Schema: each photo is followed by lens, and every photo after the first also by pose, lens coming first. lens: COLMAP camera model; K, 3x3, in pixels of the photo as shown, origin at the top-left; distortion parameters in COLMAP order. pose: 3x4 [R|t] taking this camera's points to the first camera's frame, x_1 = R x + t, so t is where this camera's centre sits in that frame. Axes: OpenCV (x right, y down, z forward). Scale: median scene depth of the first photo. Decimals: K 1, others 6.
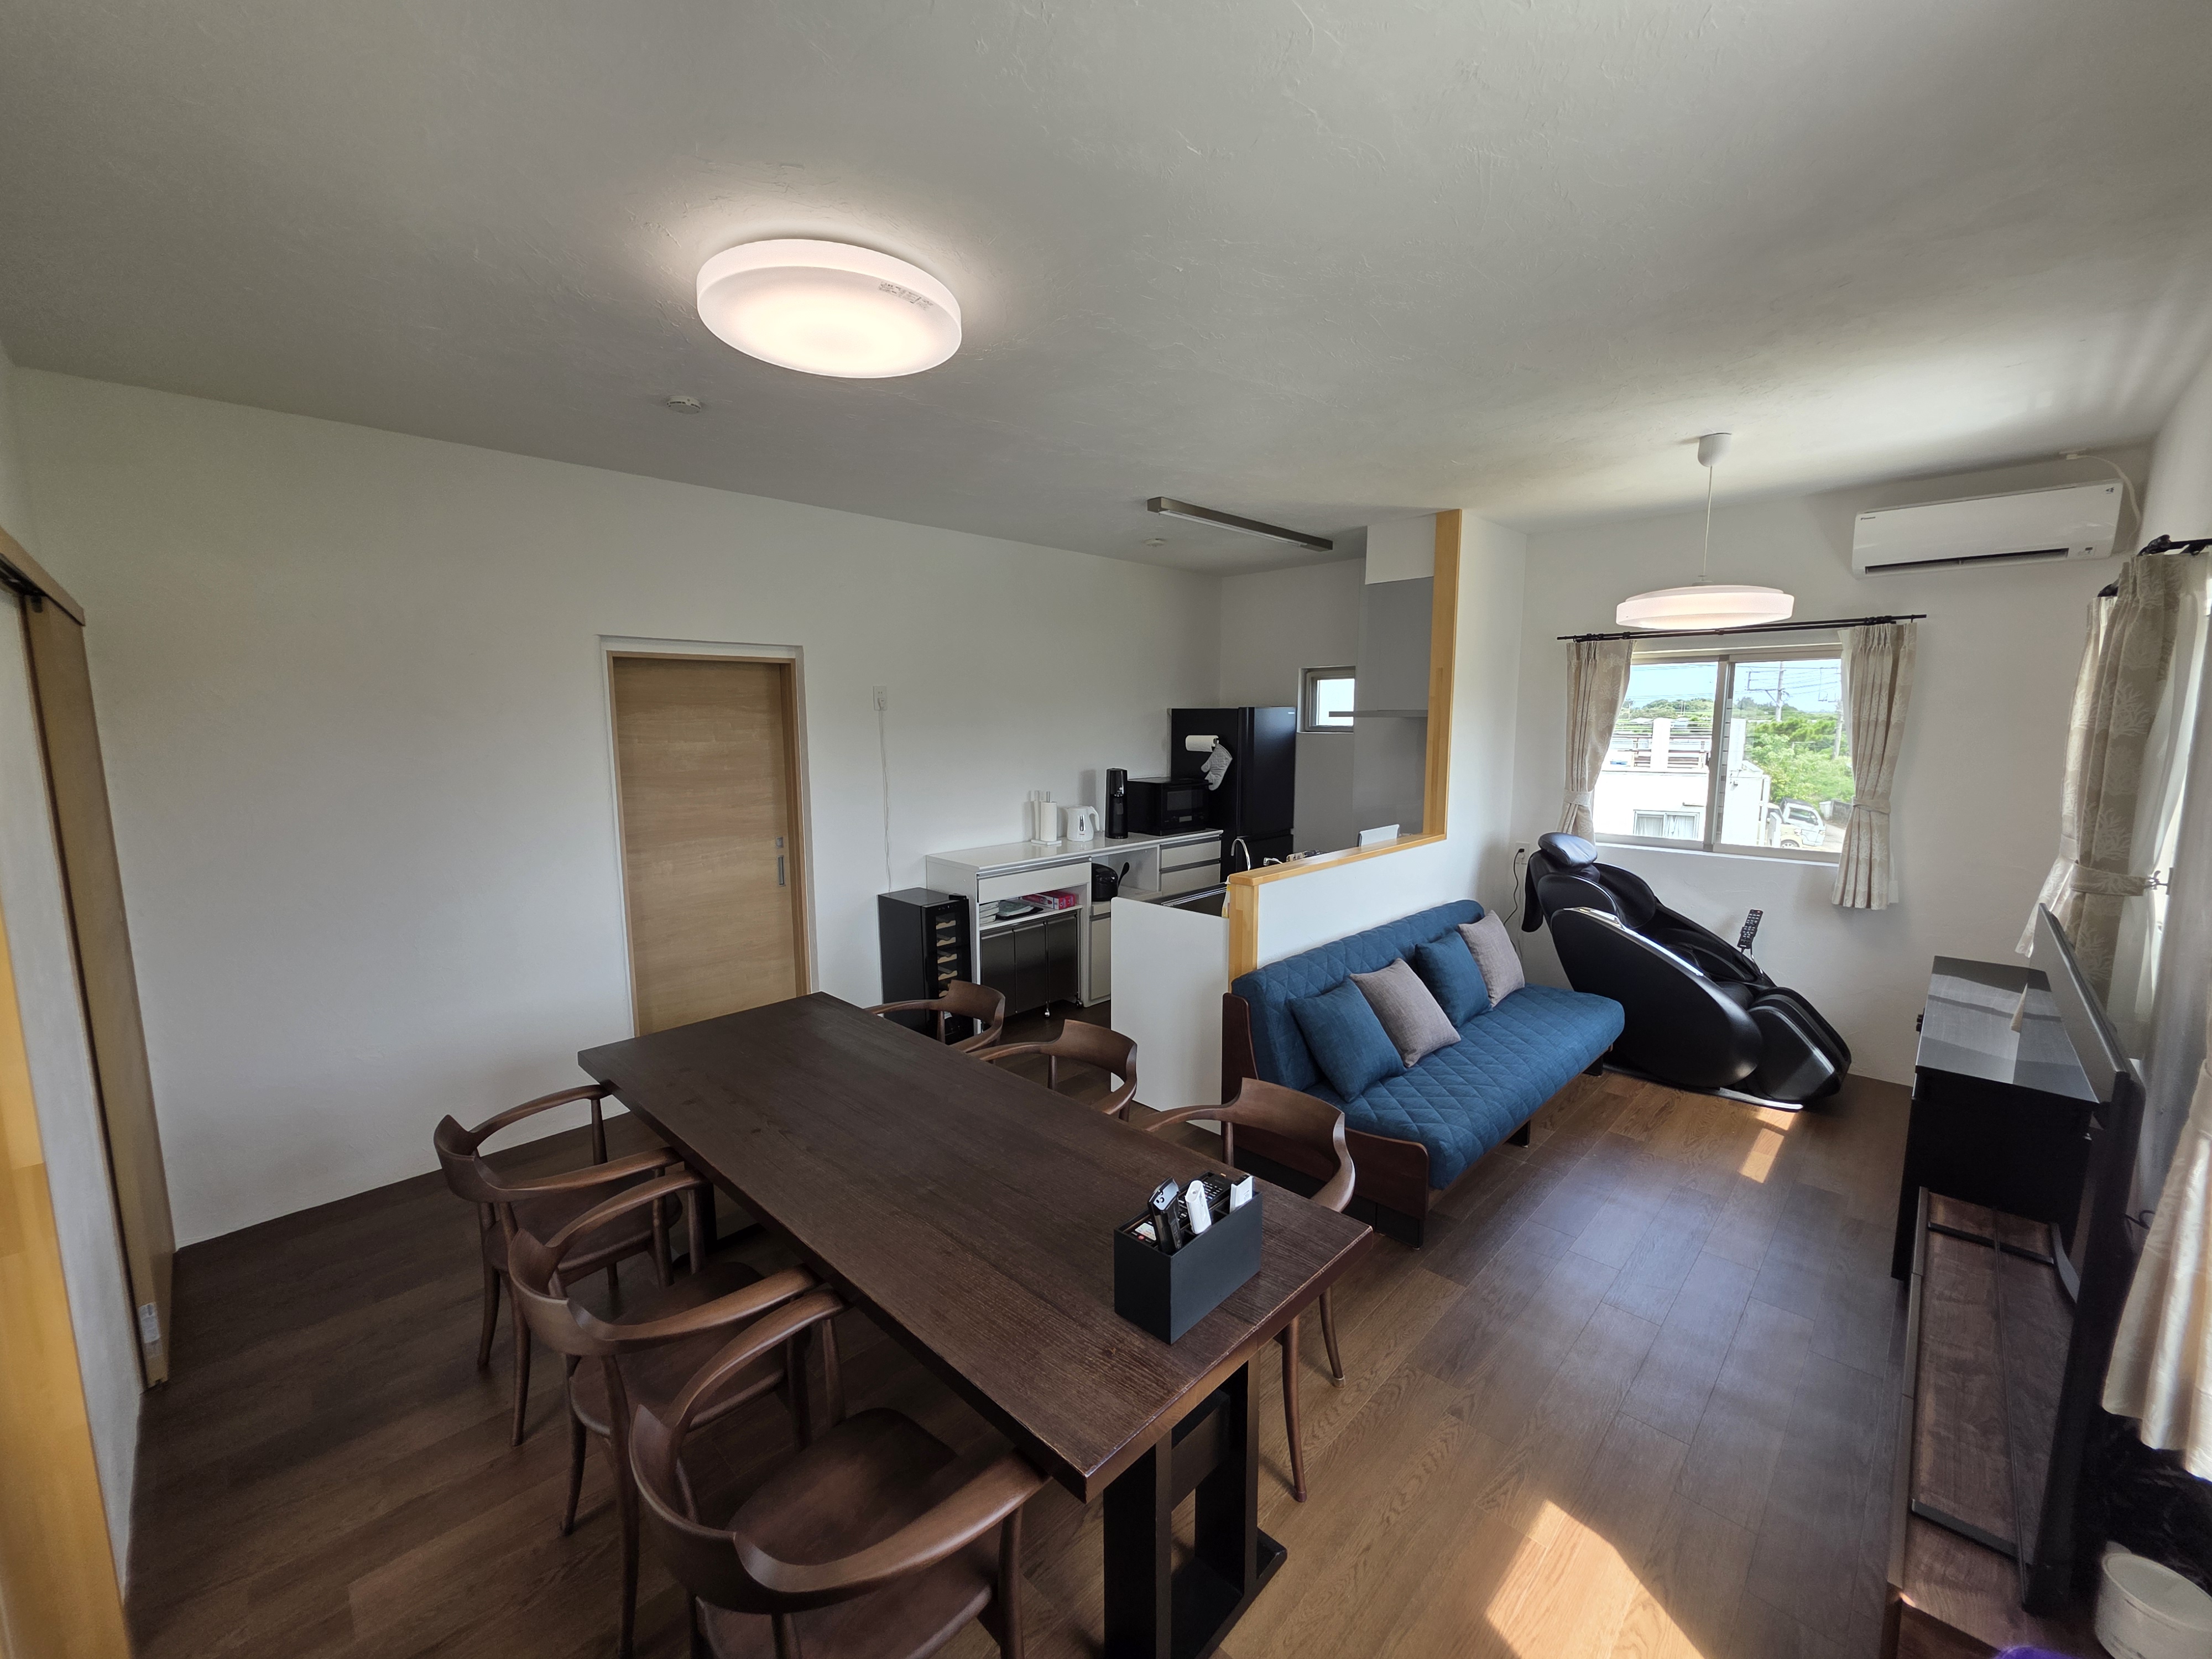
lens RADIAL K [[875.6, 0, 1104.7], [0, 875.6, 834.6], [0, 0, 1]] dist [-0.000736, 0.000681]
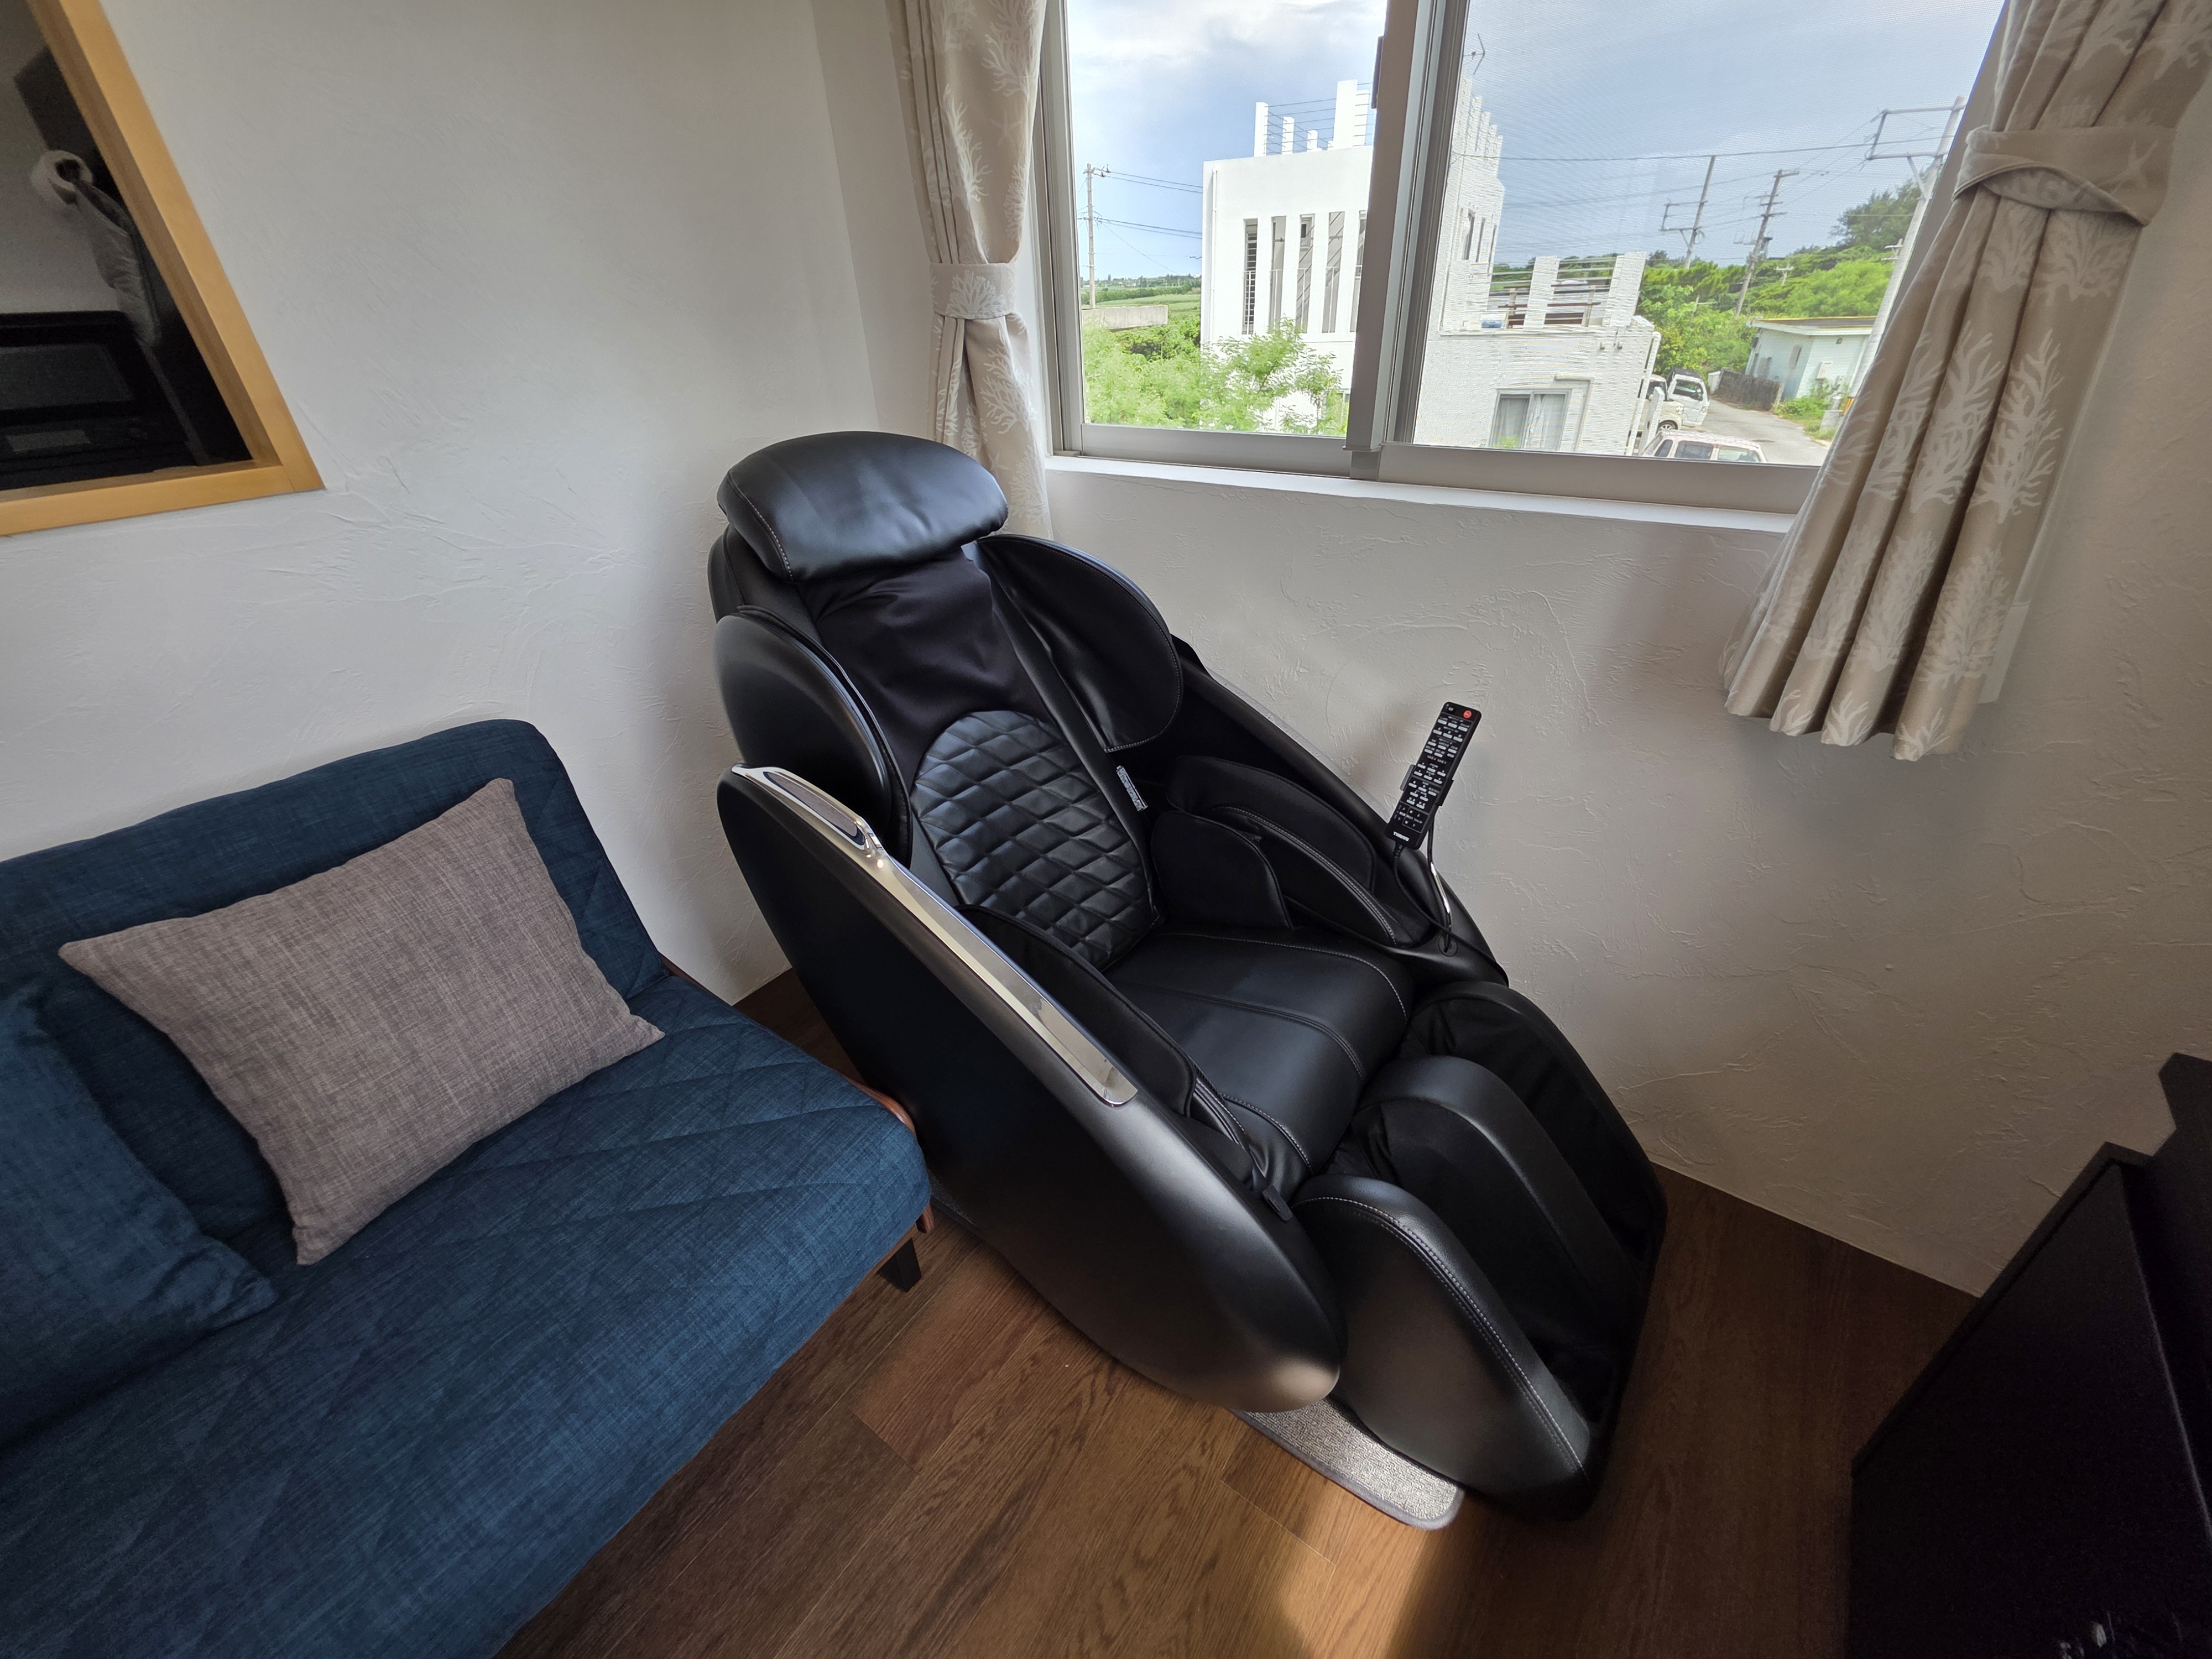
lens RADIAL K [[875.6, 0, 1112.5], [0, 875.6, 827.7], [0, 0, 1]] dist [-0.000736, 0.000681]
pose [[0.989138, -0.100744, 0.107032, 0.127012], [0.050108, 0.915669, 0.398798, 0.001297], [-0.138182, -0.389103, 0.910771, 0.158117]]
